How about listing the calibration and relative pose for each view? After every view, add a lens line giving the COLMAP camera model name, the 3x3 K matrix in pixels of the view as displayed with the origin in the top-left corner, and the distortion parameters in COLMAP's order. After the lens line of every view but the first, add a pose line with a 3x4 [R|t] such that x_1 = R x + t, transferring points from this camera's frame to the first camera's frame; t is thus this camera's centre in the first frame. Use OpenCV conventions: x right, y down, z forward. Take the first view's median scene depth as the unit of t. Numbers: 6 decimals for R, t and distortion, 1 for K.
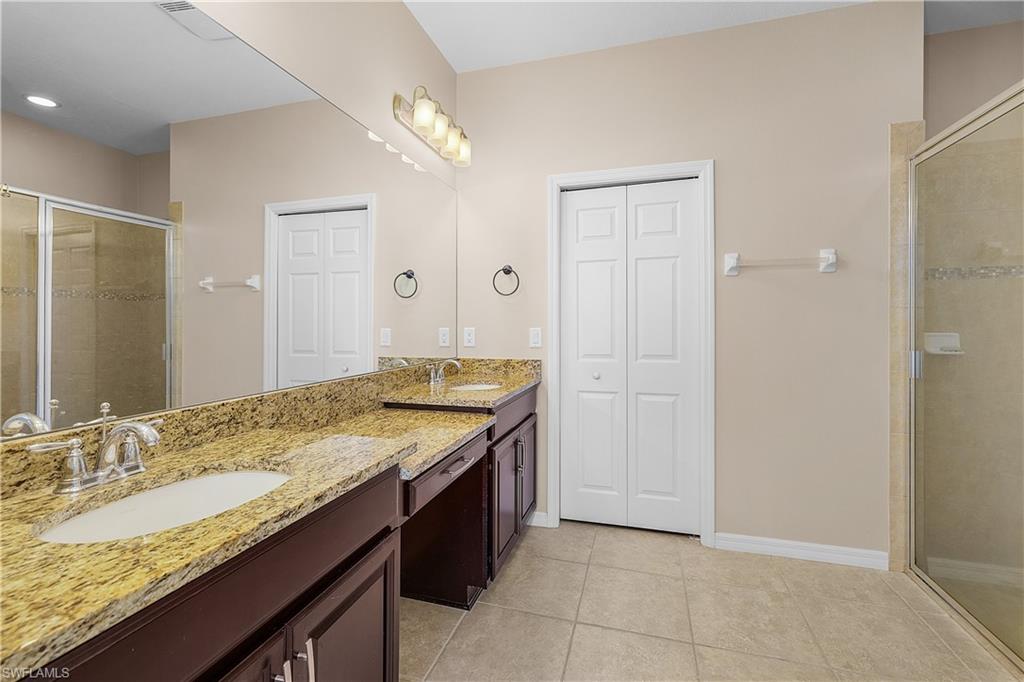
lens RADIAL K [[438.9, 0, 505.7], [0, 438.9, 319.1], [0, 0, 1]] dist [-0.003037, 0.000624]
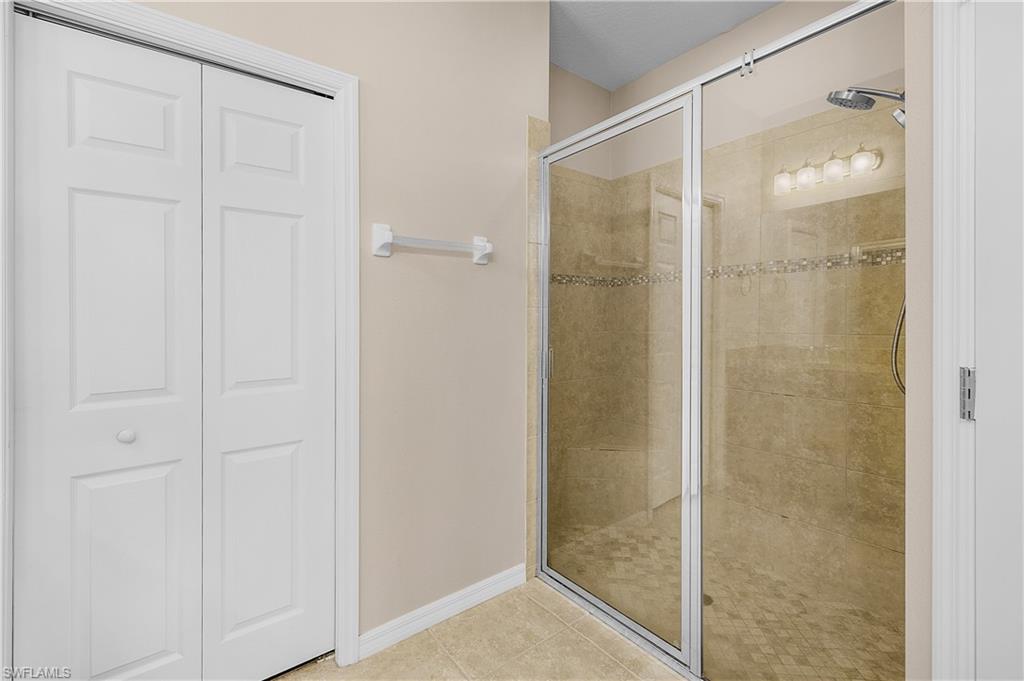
lens RADIAL K [[438.9, 0, 510.2], [0, 438.9, 319.9], [0, 0, 1]] dist [-0.003037, 0.000624]
pose [[0.570363, 0.000635, 0.821393, 0.063878], [-0.003424, 0.999993, 0.001604, 0.000706], [-0.821386, -0.003727, 0.570361, 0.465533]]
